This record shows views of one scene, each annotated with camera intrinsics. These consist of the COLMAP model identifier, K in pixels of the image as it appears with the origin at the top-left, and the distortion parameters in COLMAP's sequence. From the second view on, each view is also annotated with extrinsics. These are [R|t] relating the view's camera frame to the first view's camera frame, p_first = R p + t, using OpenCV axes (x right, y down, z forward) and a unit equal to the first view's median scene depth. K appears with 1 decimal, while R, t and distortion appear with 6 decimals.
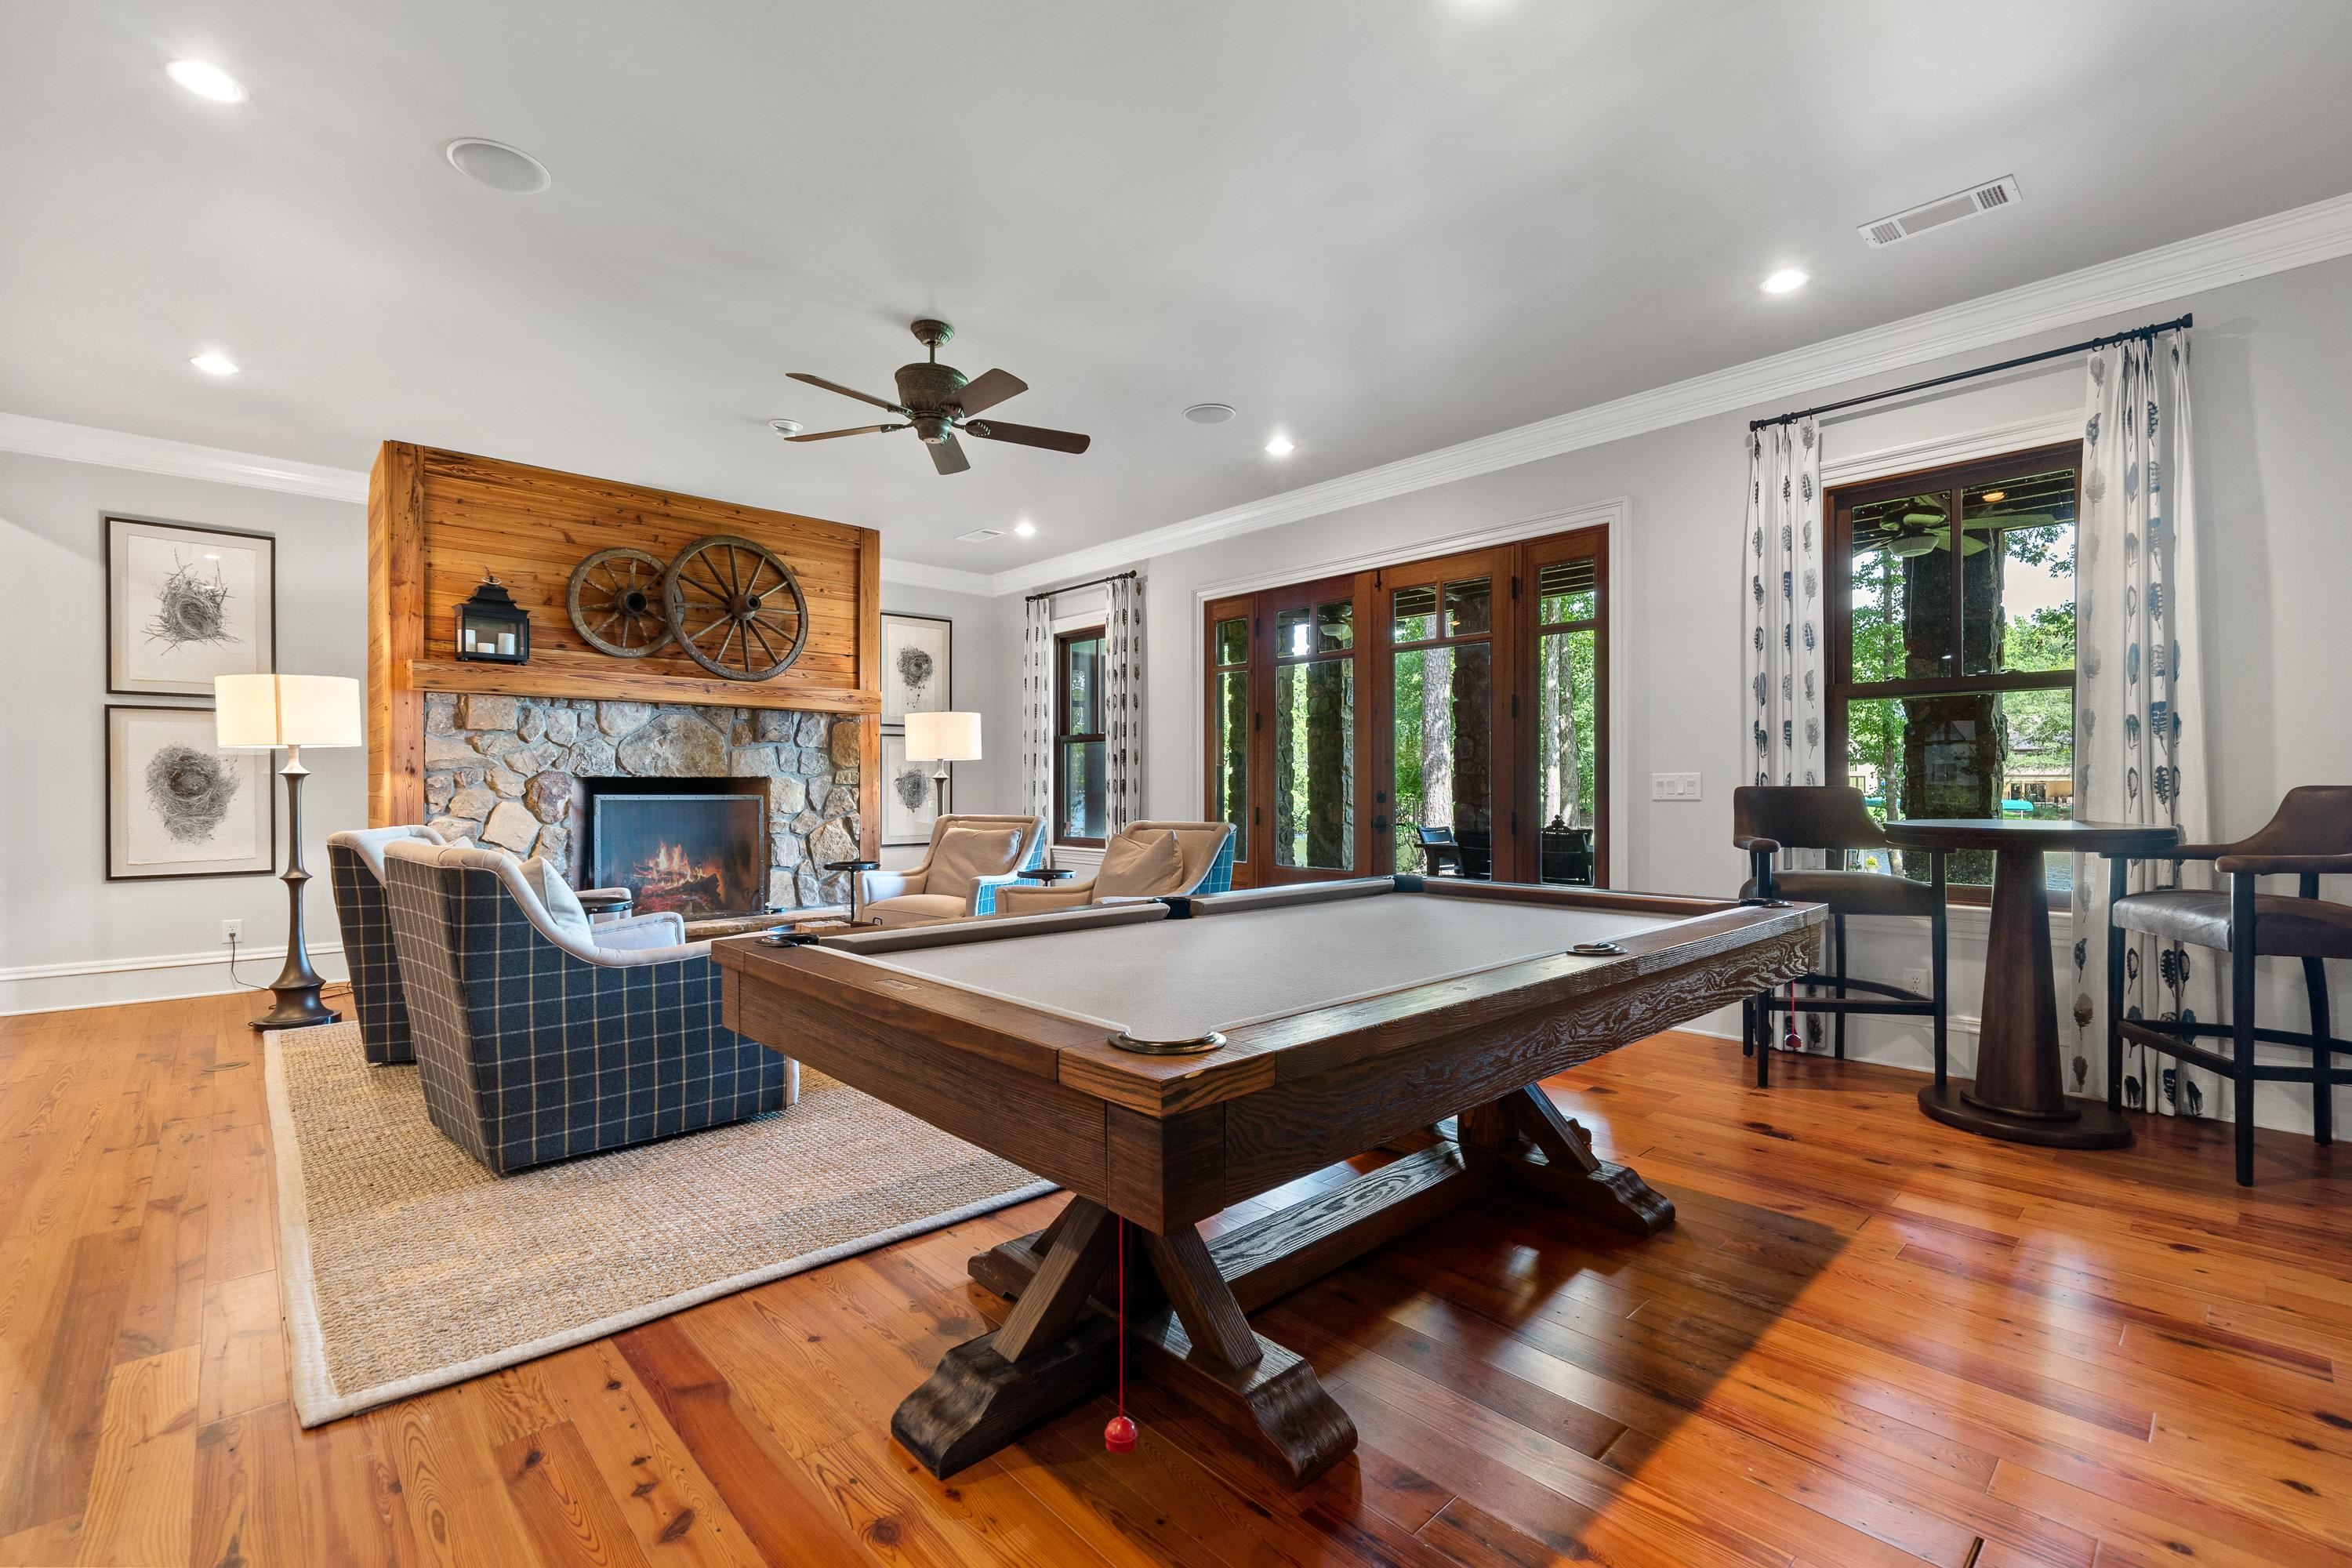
lens RADIAL K [[1010.5, 0, 1170.5], [0, 1010.5, 792.5], [0, 0, 1]] dist [0.000015, 0.000058]
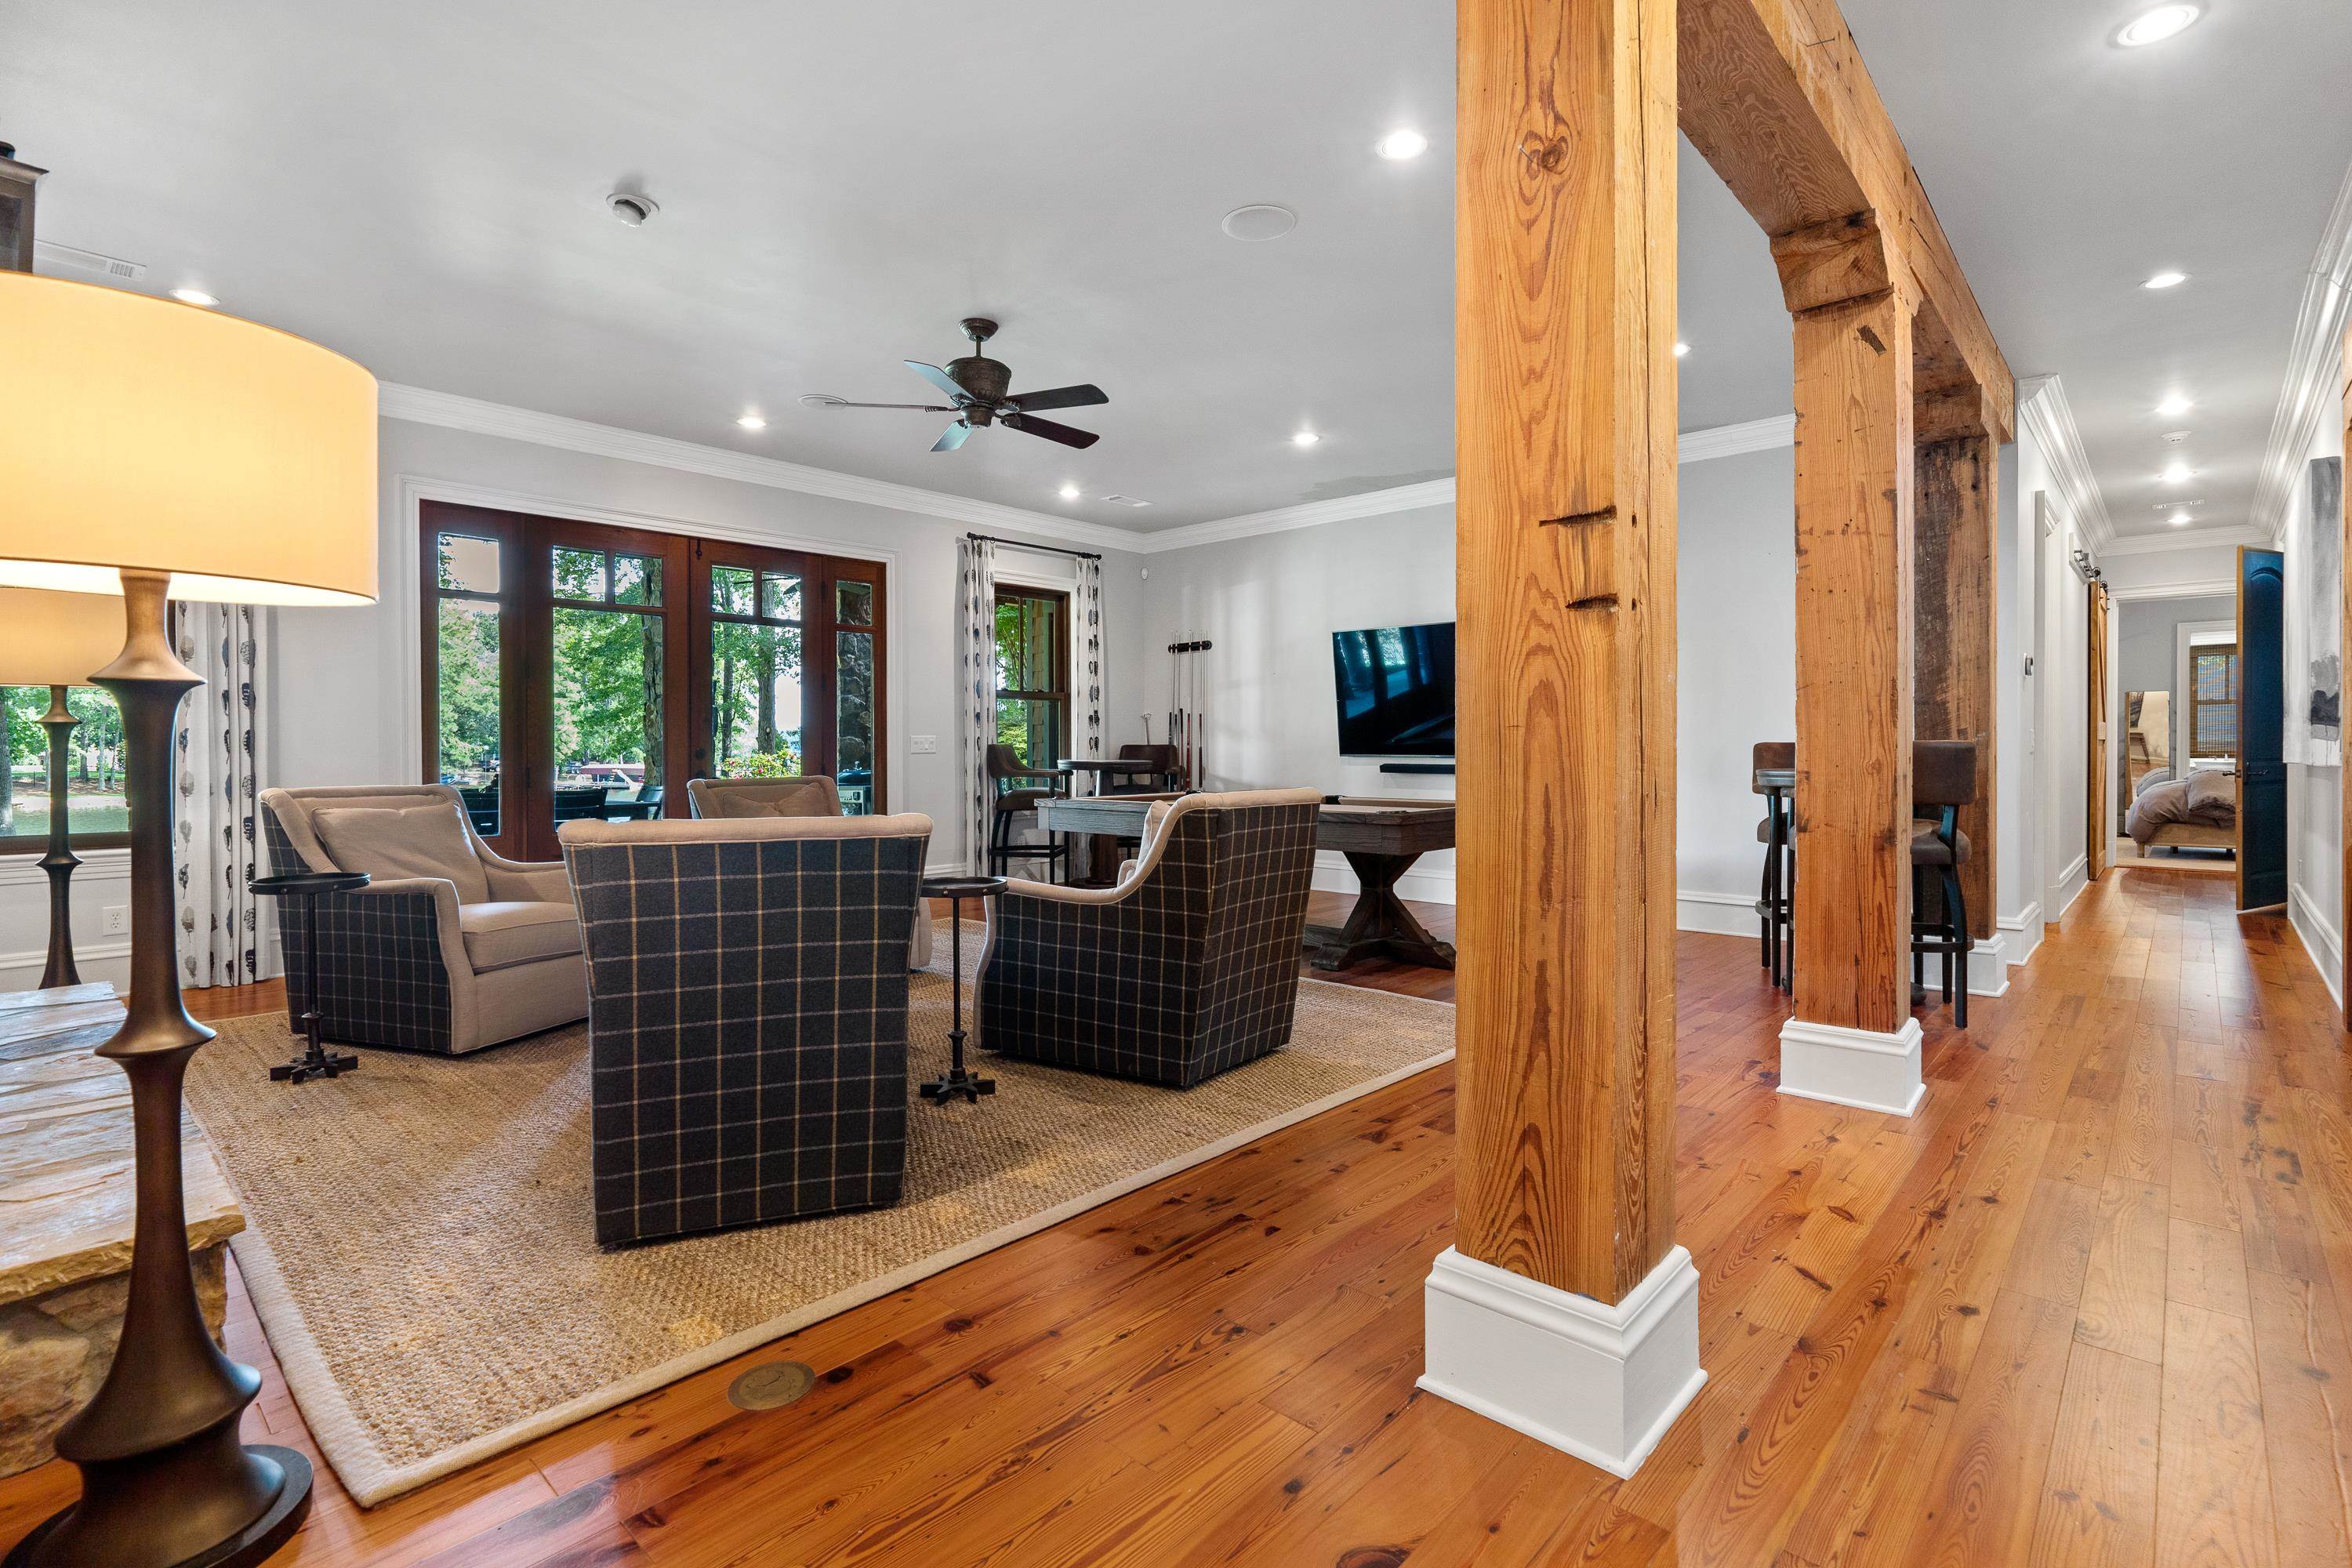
lens RADIAL K [[1089.7, 0, 1187.3], [0, 1089.7, 738.5], [0, 0, 1]] dist [0.000876, -0.000103]
pose [[-0.092168, 0.008994, 0.995703, -1.197864], [0.006944, 0.999941, -0.008389, 0.002063], [-0.995719, 0.006141, -0.092225, 0.739244]]
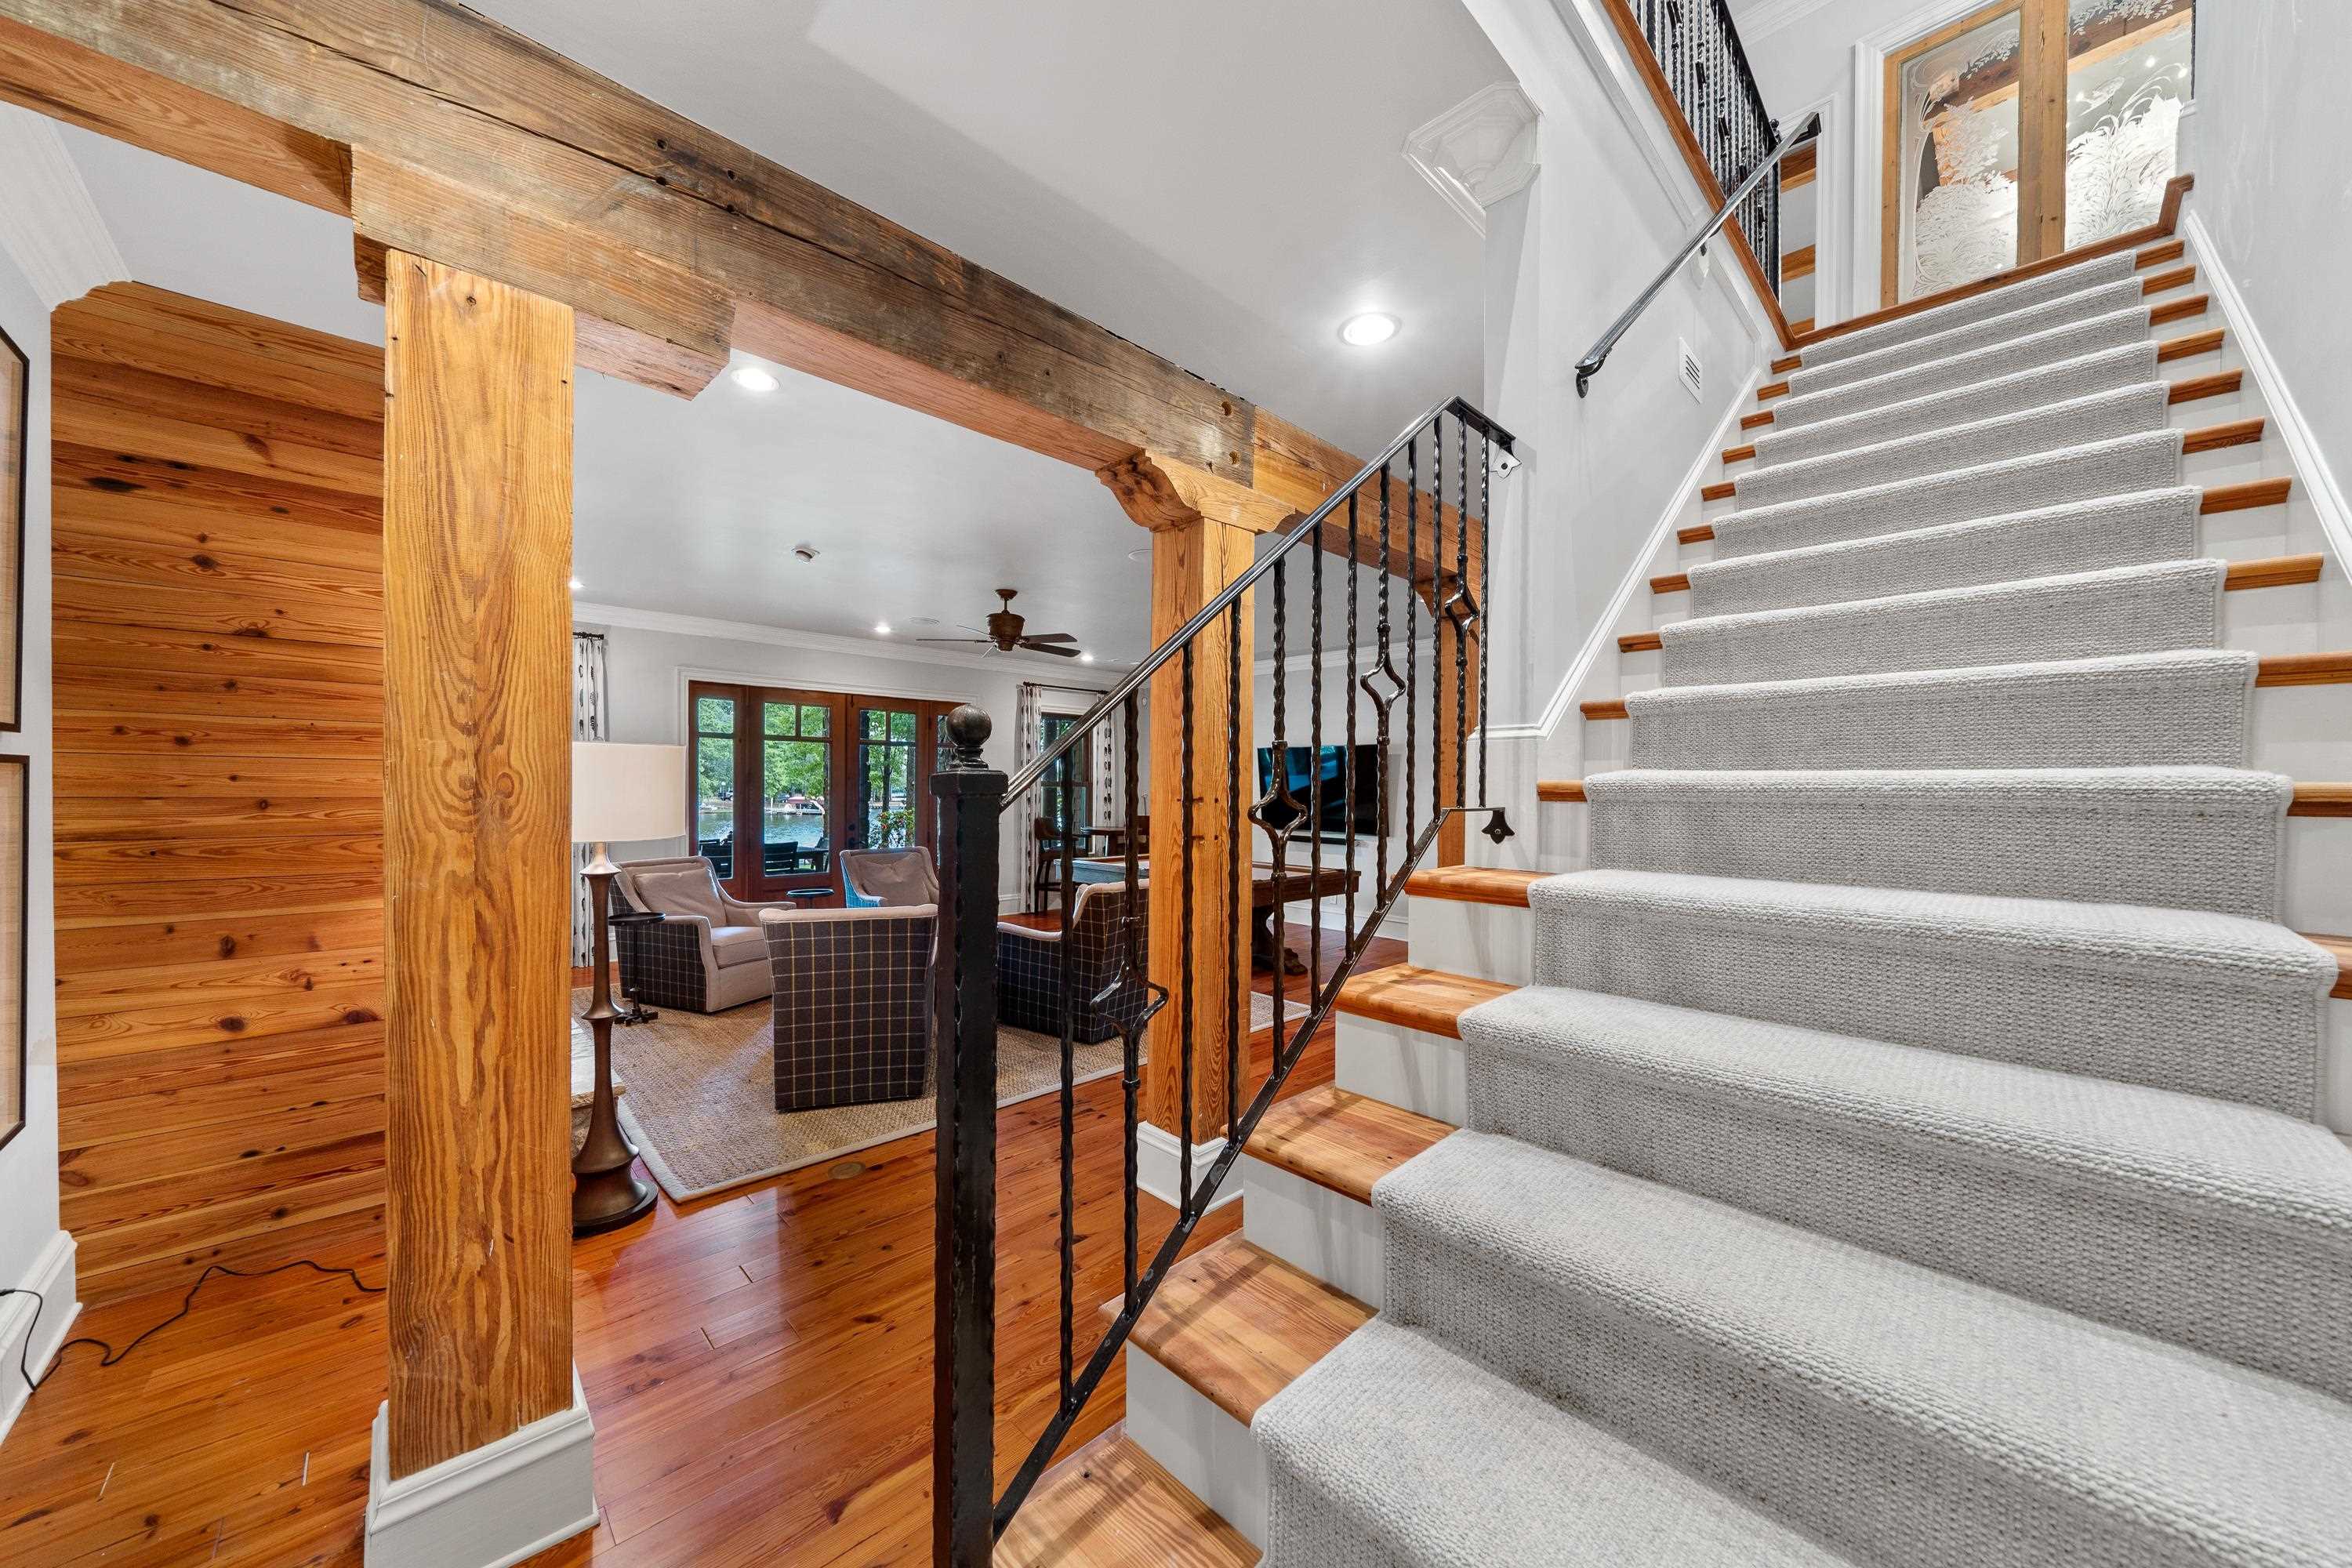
lens RADIAL K [[813.2, 0, 1176.0], [0, 813.2, 784.0], [0, 0, 1]] dist [-0.000154, -0.000017]
pose [[-0.028160, 0.003350, 0.999598, -1.462804], [-0.004464, 0.999984, -0.003477, -0.083035], [-0.999593, -0.004560, -0.028145, 0.604637]]
